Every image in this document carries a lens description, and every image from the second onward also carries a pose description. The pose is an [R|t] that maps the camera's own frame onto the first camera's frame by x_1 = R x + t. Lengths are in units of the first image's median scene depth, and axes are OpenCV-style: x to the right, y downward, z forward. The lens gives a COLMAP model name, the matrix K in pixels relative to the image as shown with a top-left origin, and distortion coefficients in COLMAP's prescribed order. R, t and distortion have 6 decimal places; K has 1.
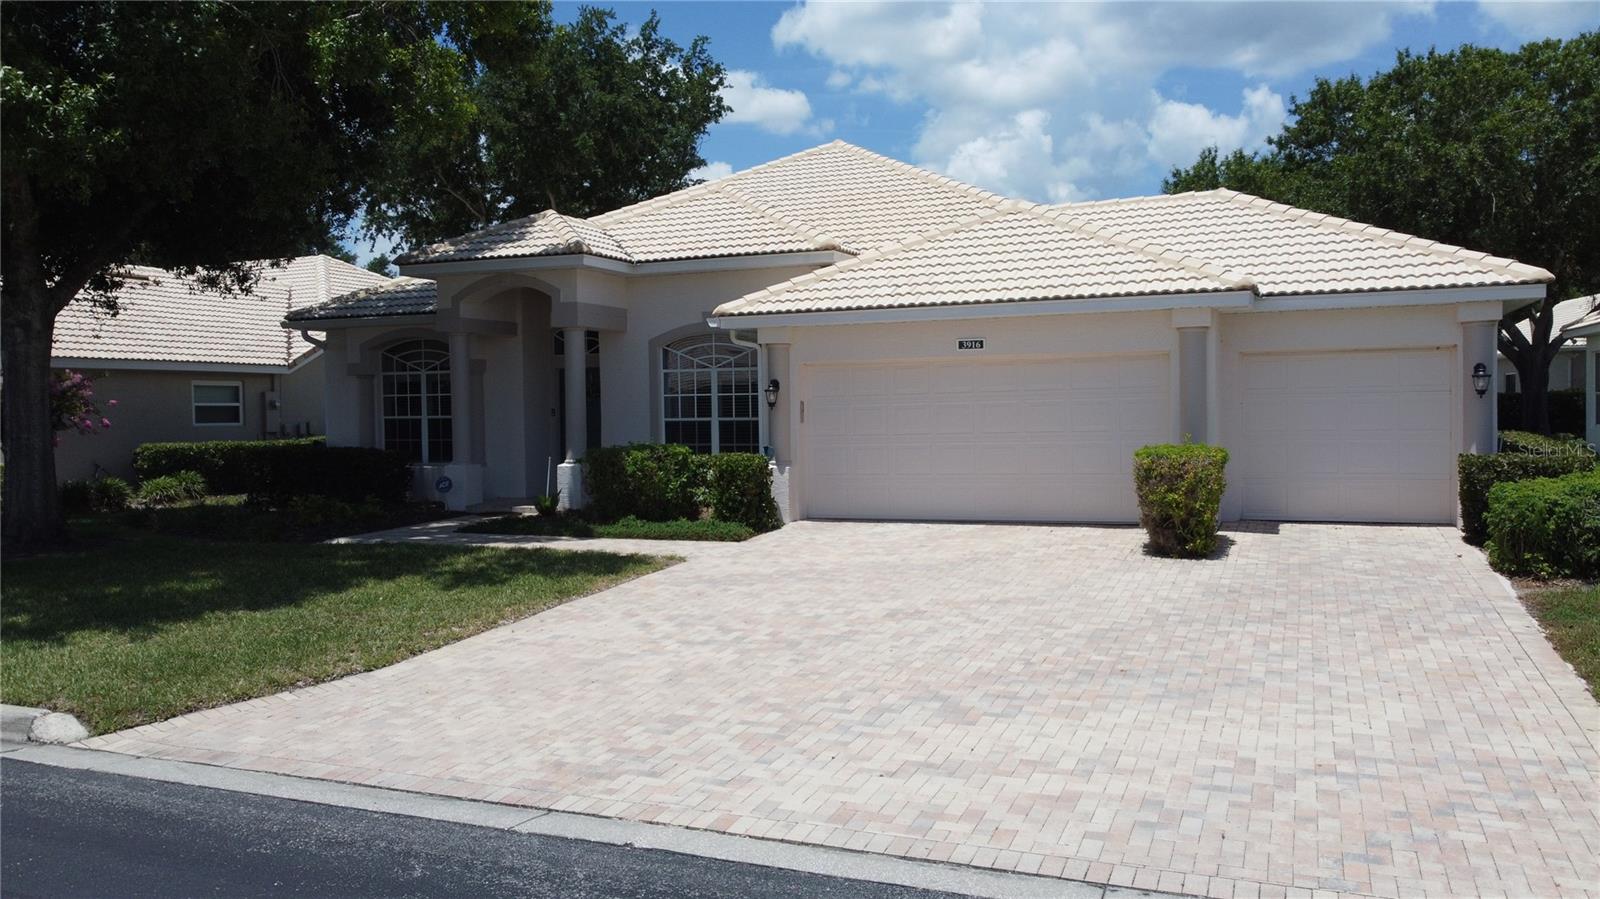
lens RADIAL K [[1212.9, 0, 800.0], [0, 1212.9, 449.5], [0, 0, 1]] dist [0.002768, 0.000054]
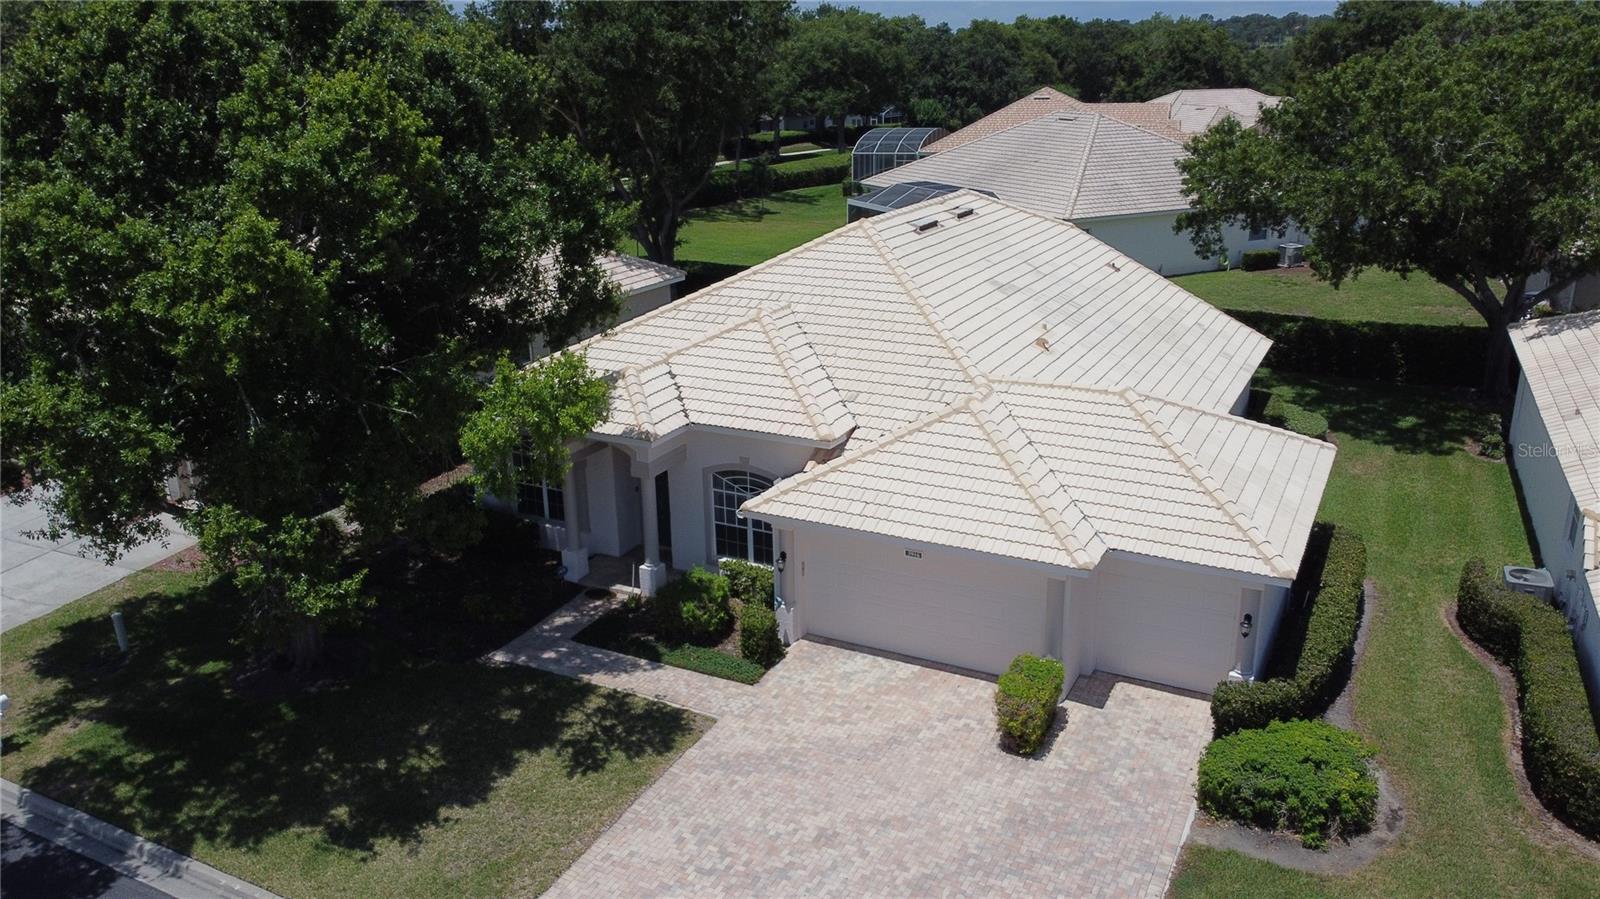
lens RADIAL K [[1235.3, 0, 804.7], [0, 1235.3, 420.3], [0, 0, 1]] dist [0.007784, 0.000263]
pose [[0.996269, 0.024195, -0.082841, 0.122295], [-0.001408, 0.964325, 0.264719, -0.596469], [0.086291, -0.263615, 0.960761, -0.369802]]
